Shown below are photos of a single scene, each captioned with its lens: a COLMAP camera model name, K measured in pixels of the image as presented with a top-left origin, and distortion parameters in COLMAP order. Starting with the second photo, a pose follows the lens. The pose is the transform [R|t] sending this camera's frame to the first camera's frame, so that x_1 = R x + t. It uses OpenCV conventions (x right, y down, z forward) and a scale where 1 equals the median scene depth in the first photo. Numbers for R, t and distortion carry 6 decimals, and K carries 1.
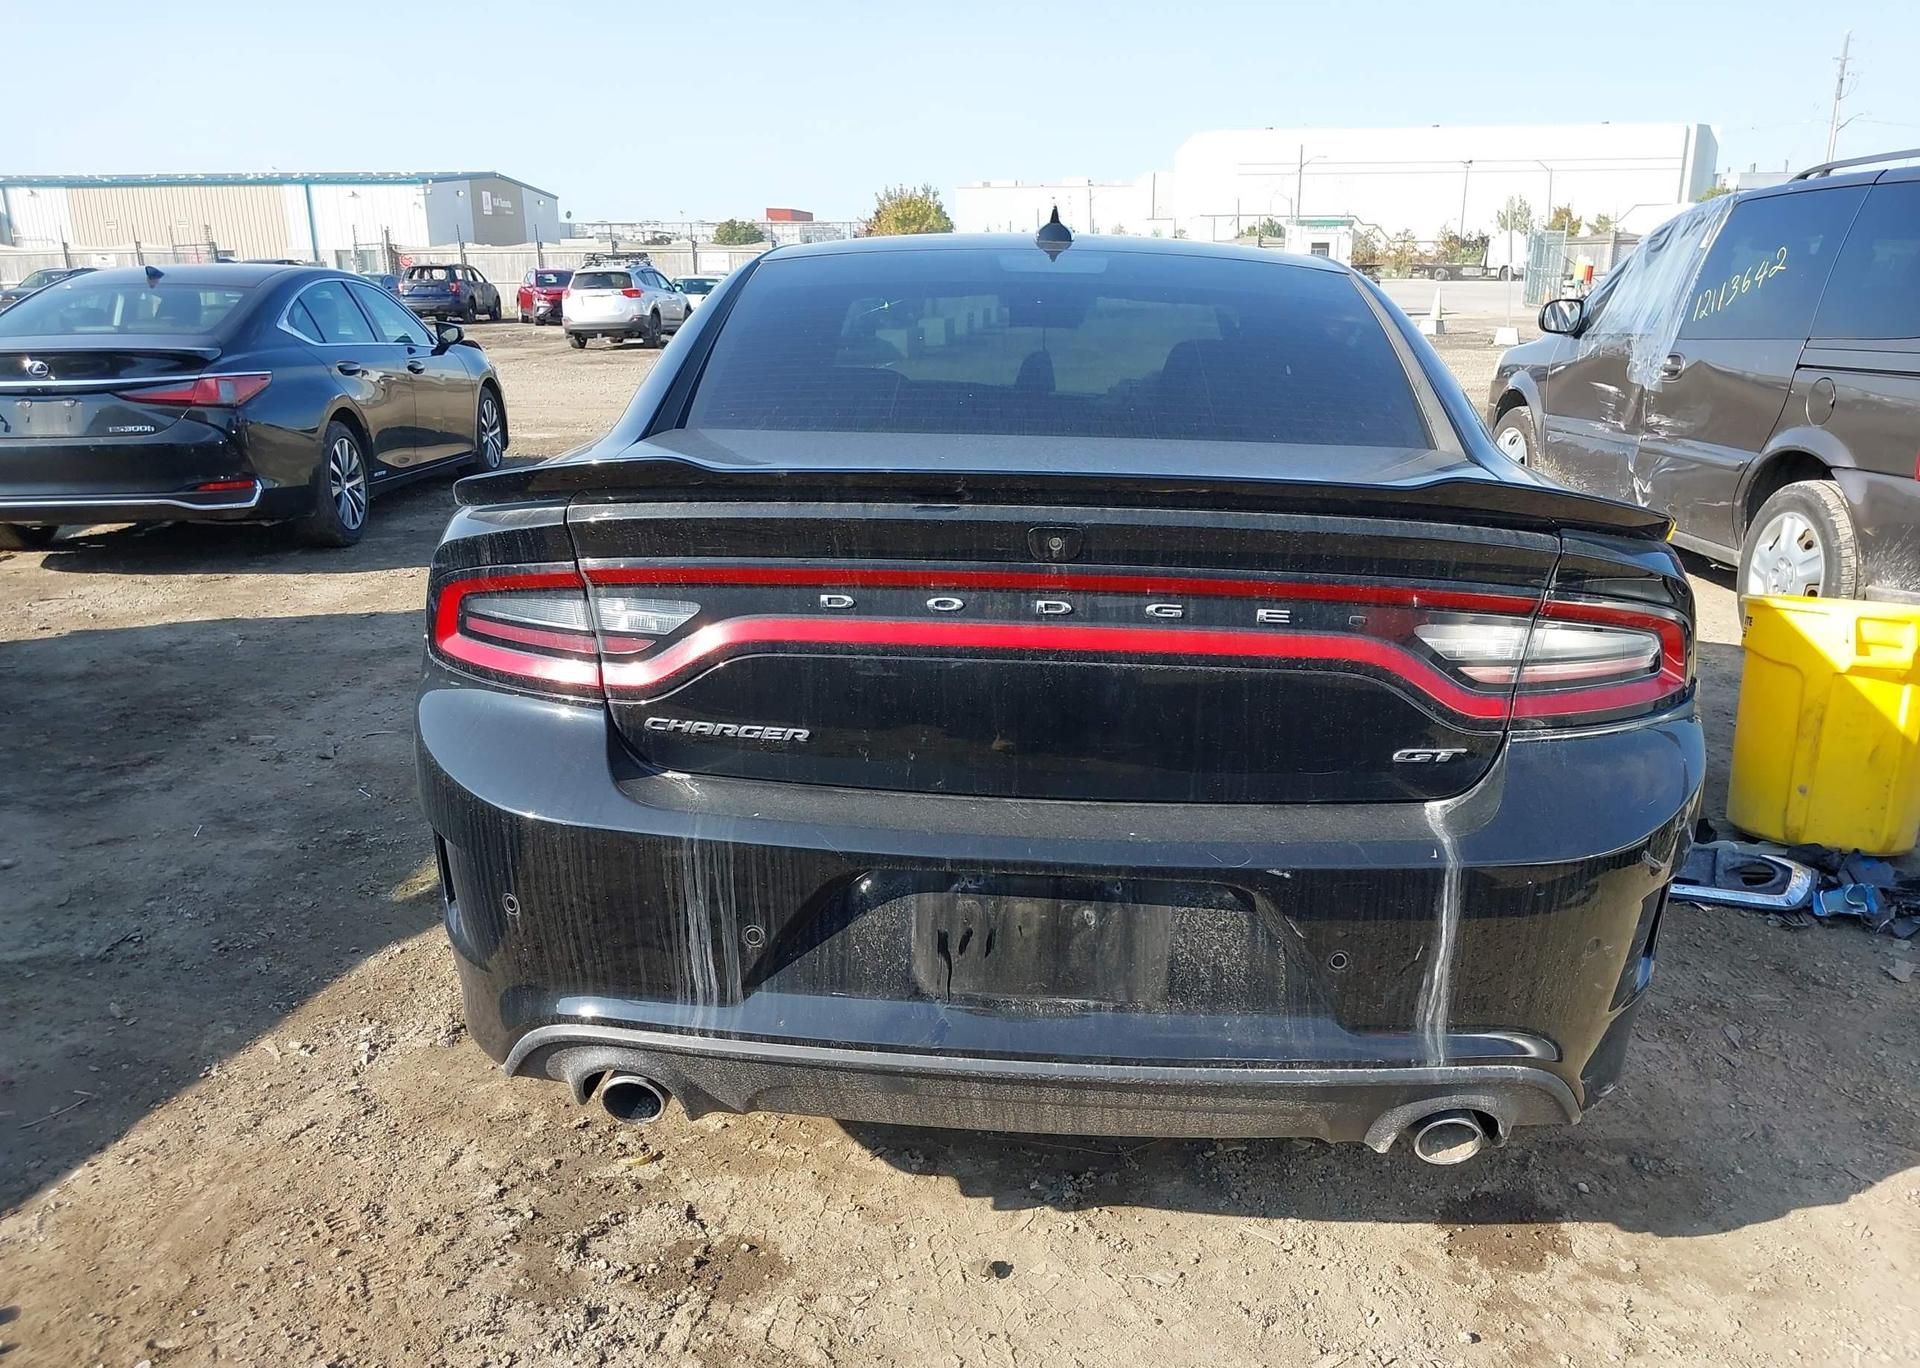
lens RADIAL K [[1544.0, 0, 952.4], [0, 1544.0, 673.5], [0, 0, 1]] dist [0.021742, 0.001500]
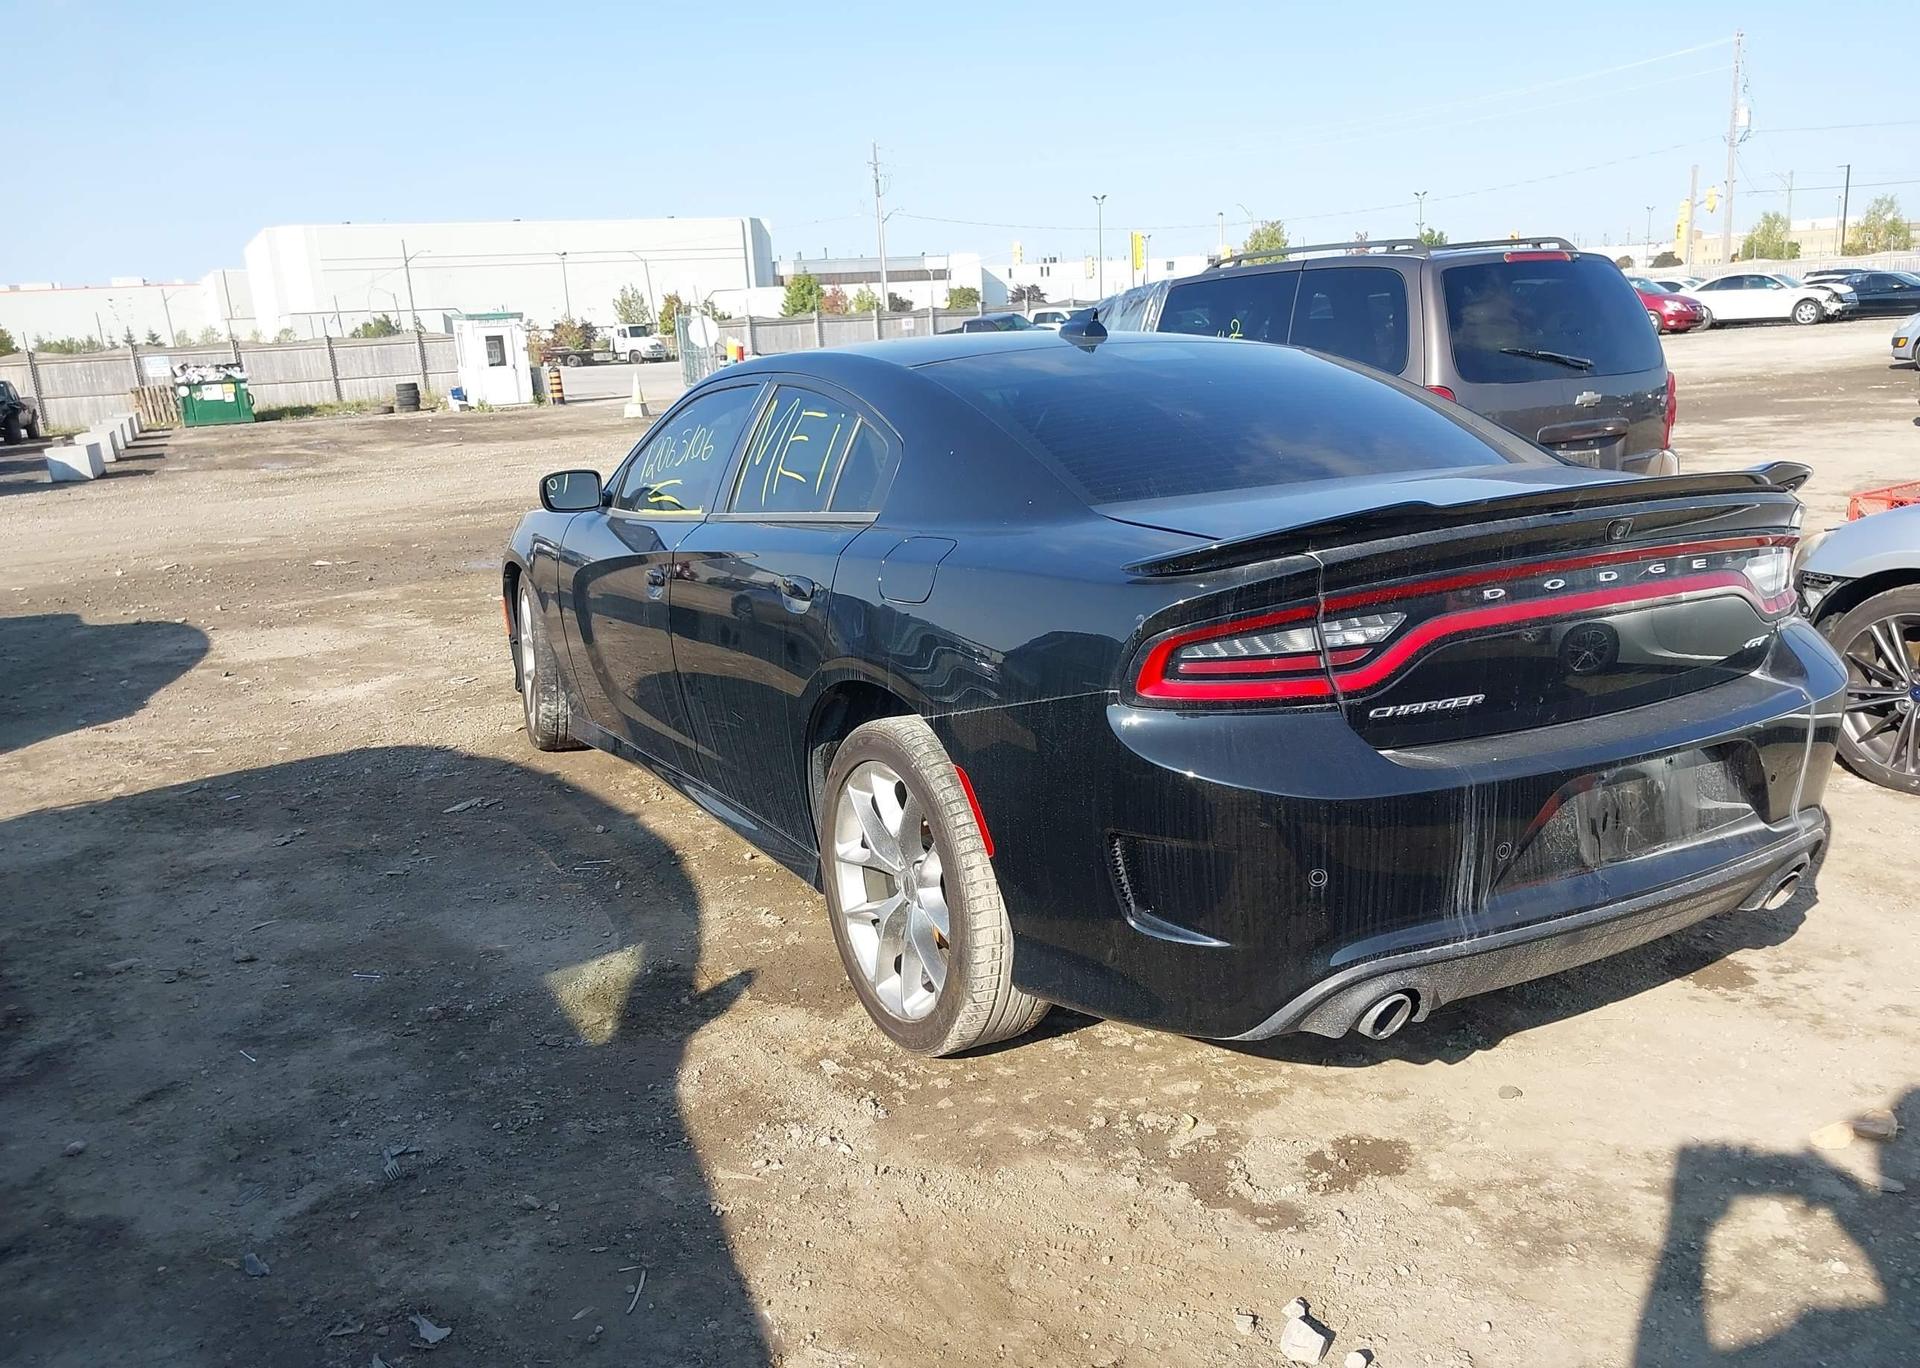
lens RADIAL K [[1538.1, 0, 951.8], [0, 1538.1, 689.0], [0, 0, 1]] dist [0.040209, -0.041088]
pose [[0.840724, -0.167318, 0.514964, -0.537426], [0.189986, 0.981747, 0.008812, -0.030762], [-0.507039, 0.090427, 0.857167, 0.040573]]
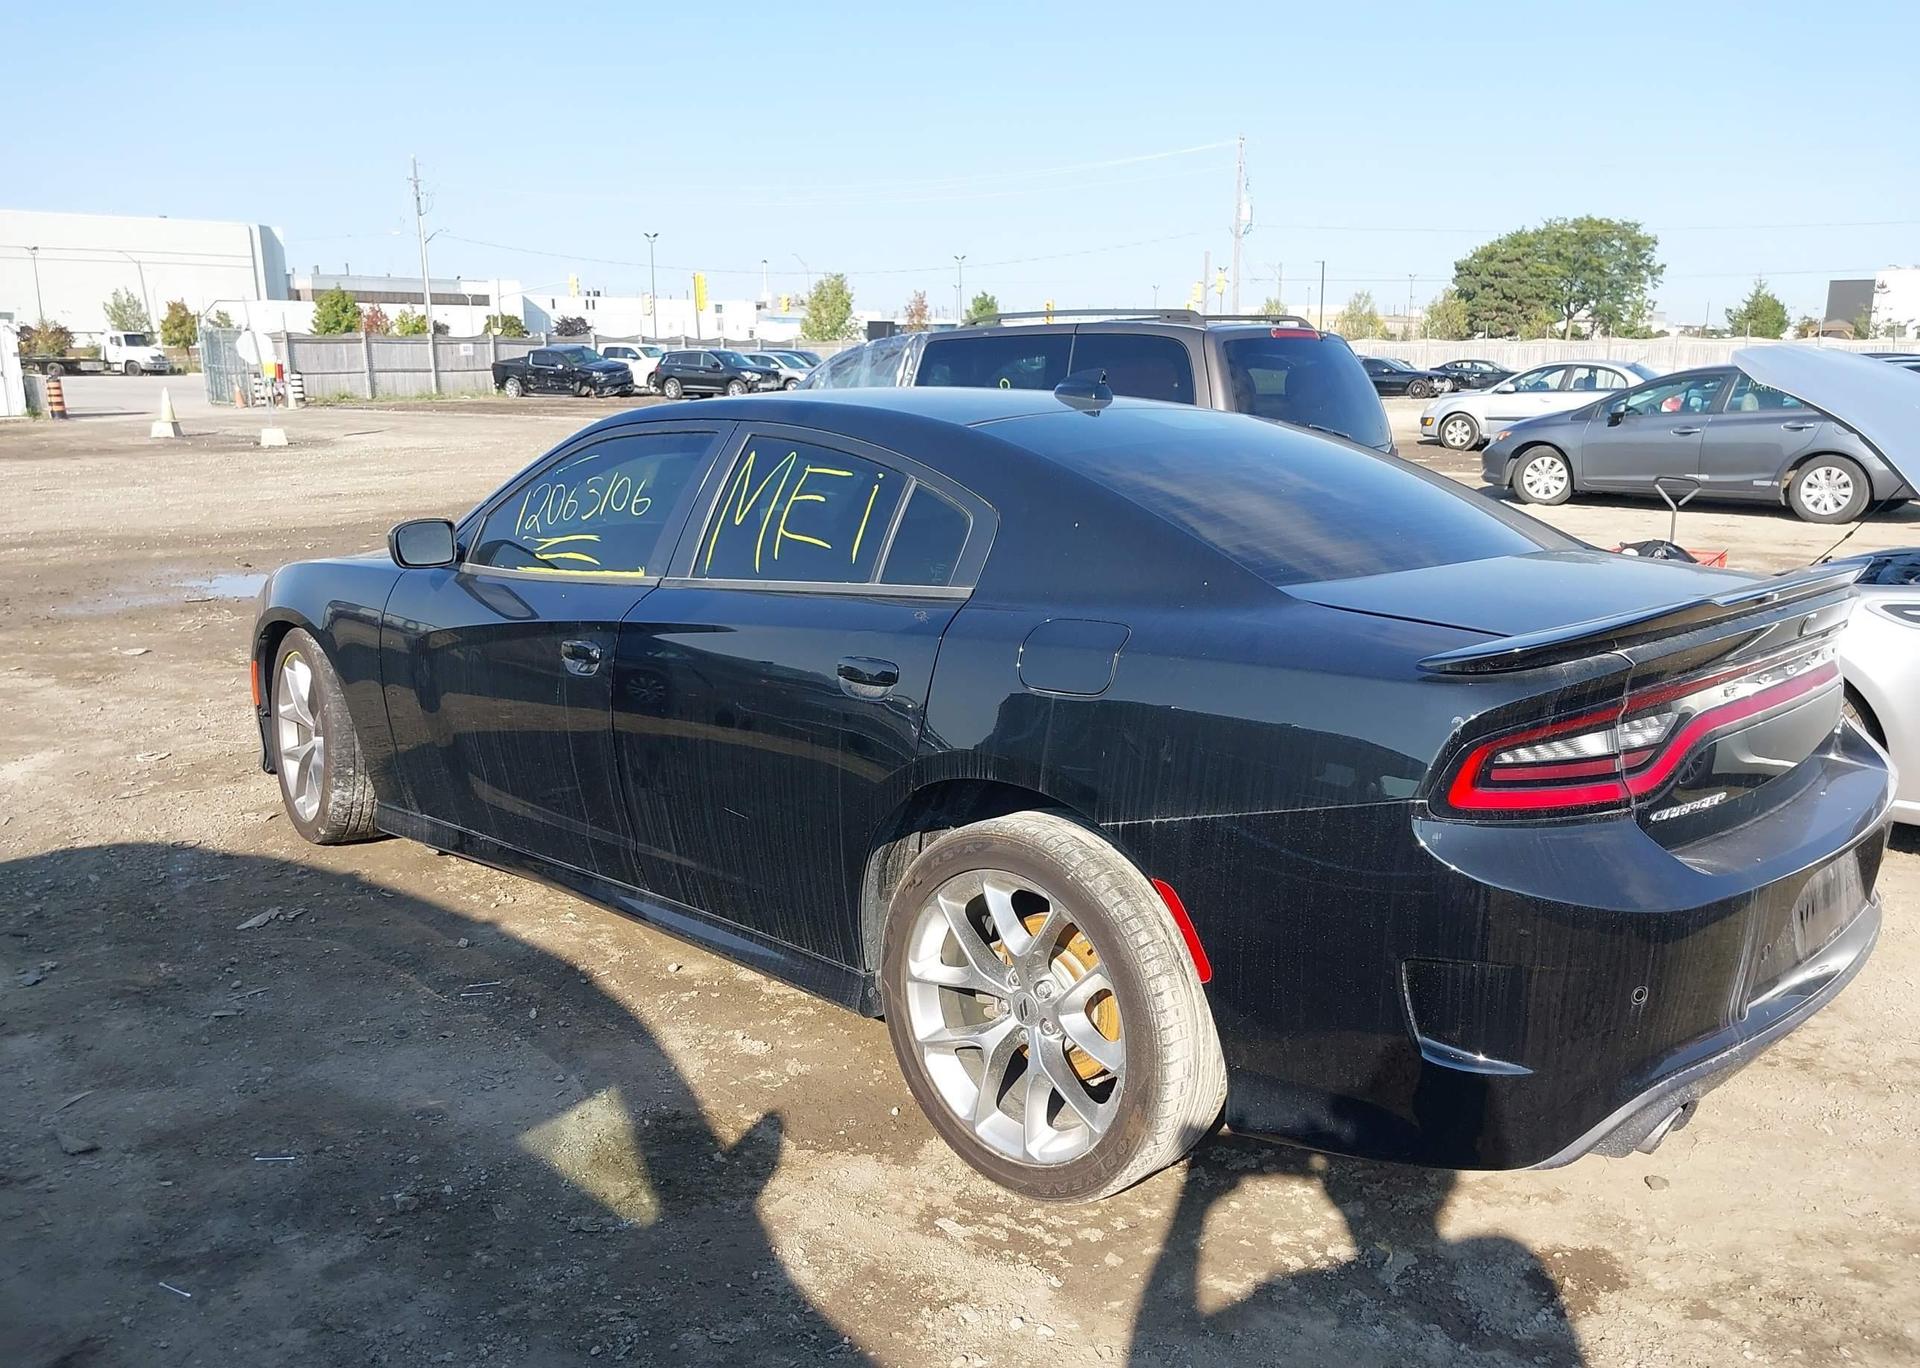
lens RADIAL K [[1544.0, 0, 952.4], [0, 1544.0, 673.5], [0, 0, 1]] dist [0.021742, 0.001500]
pose [[0.651033, -0.151404, 0.743796, -0.685147], [0.192643, 0.980778, 0.031026, -0.105851], [-0.734197, 0.123089, 0.667686, 0.270997]]
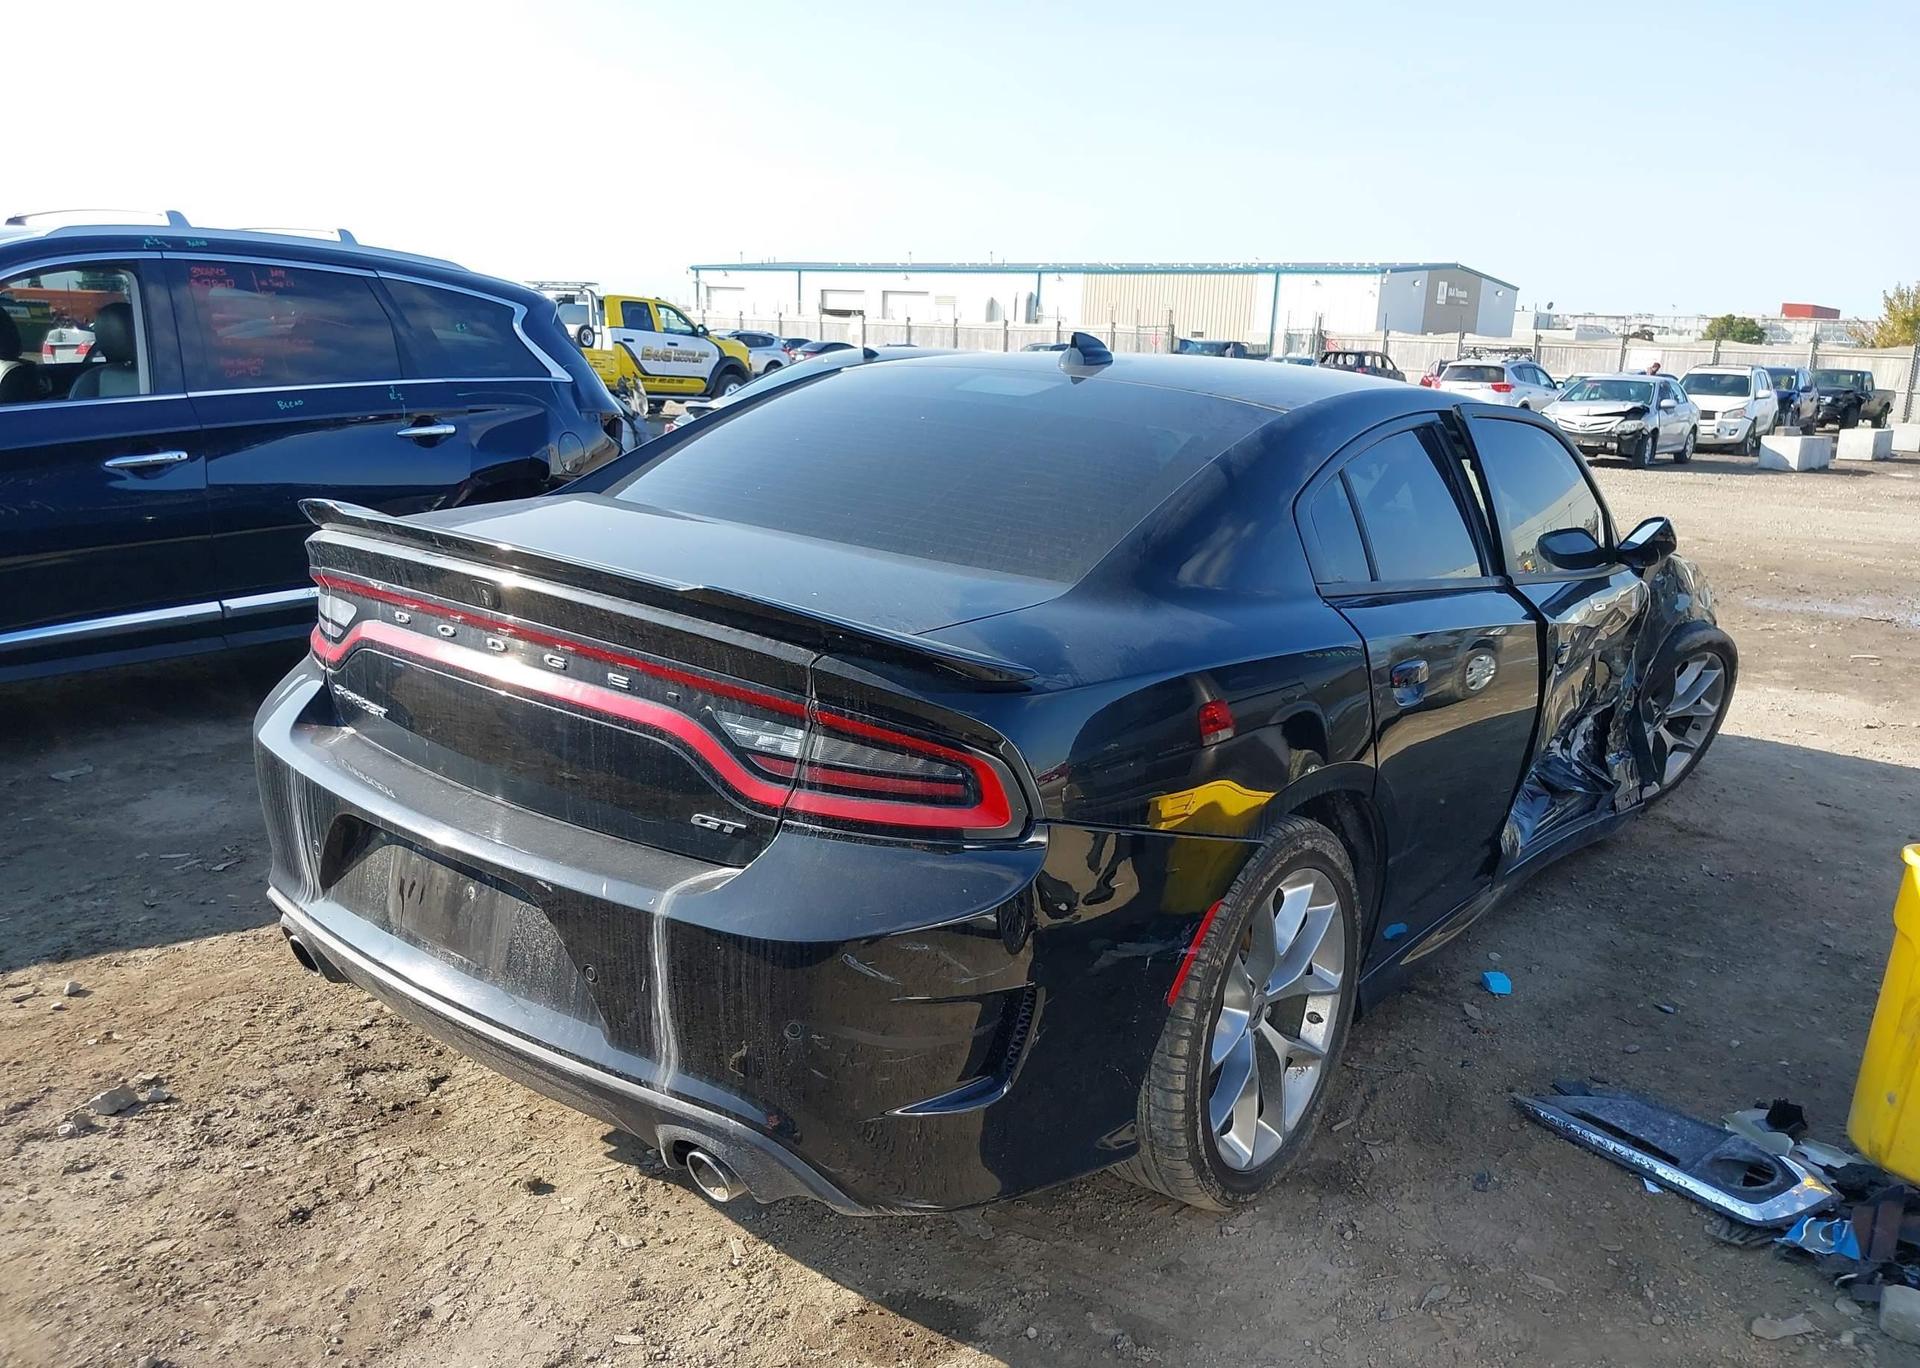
lens RADIAL K [[1567.9, 0, 995.9], [0, 1567.9, 646.3], [0, 0, 1]] dist [0.032295, 0.000114]
pose [[0.824286, 0.148752, -0.546283, 0.502518], [-0.187645, 0.982111, -0.015709, -0.044585], [0.534174, 0.115455, 0.837453, 0.056610]]
